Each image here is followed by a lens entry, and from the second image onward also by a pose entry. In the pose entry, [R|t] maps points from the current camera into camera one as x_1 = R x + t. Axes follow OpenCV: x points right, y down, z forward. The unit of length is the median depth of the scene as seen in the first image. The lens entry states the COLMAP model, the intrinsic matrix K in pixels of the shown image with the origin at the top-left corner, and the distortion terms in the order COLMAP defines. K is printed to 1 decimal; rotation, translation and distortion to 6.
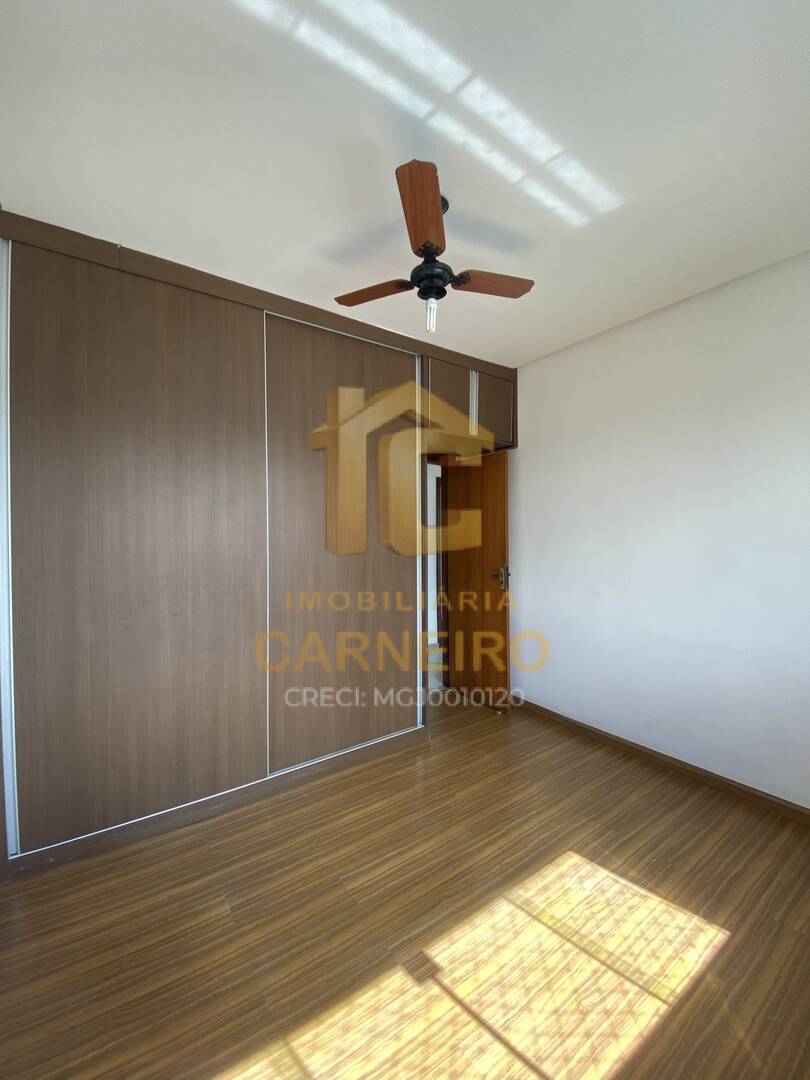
lens RADIAL K [[435.2, 0, 405.6], [0, 435.2, 534.0], [0, 0, 1]] dist [-0.002228, -0.001230]
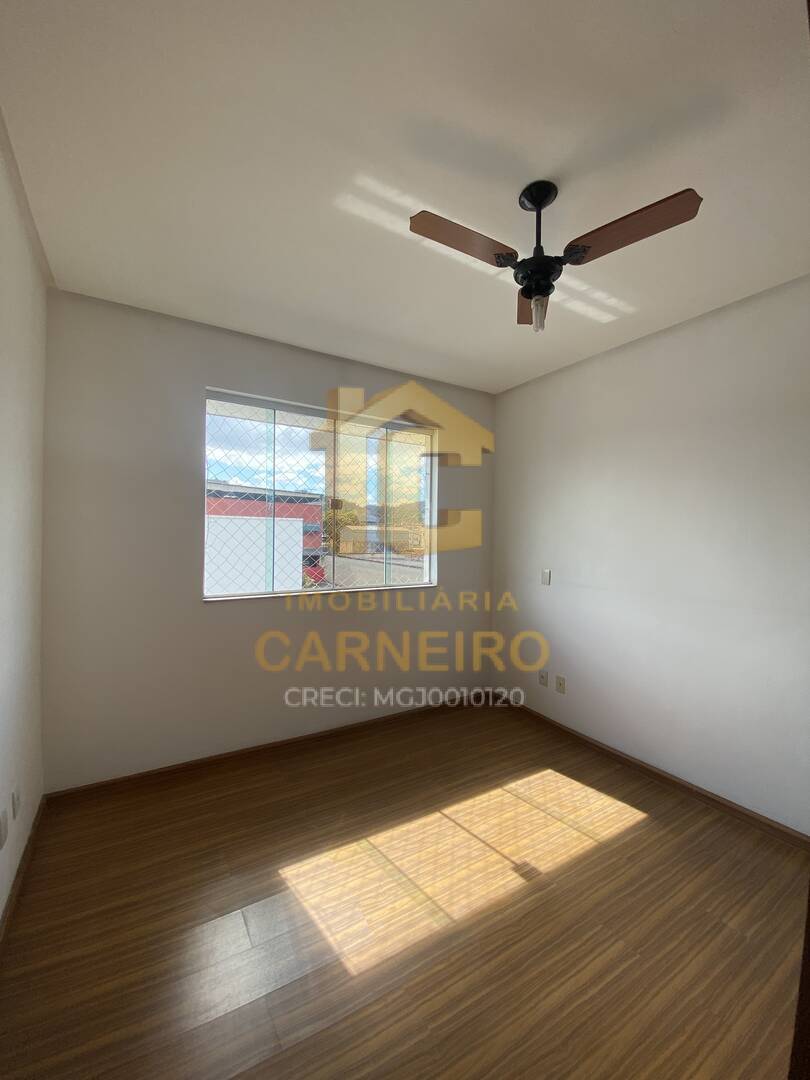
lens RADIAL K [[434.3, 0, 404.1], [0, 434.3, 537.5], [0, 0, 1]] dist [-0.003104, -0.000464]
pose [[-0.997407, -0.007920, 0.071527, 0.287686], [-0.005601, 0.999454, 0.032555, -0.073359], [-0.071746, 0.032070, -0.996907, 2.047816]]
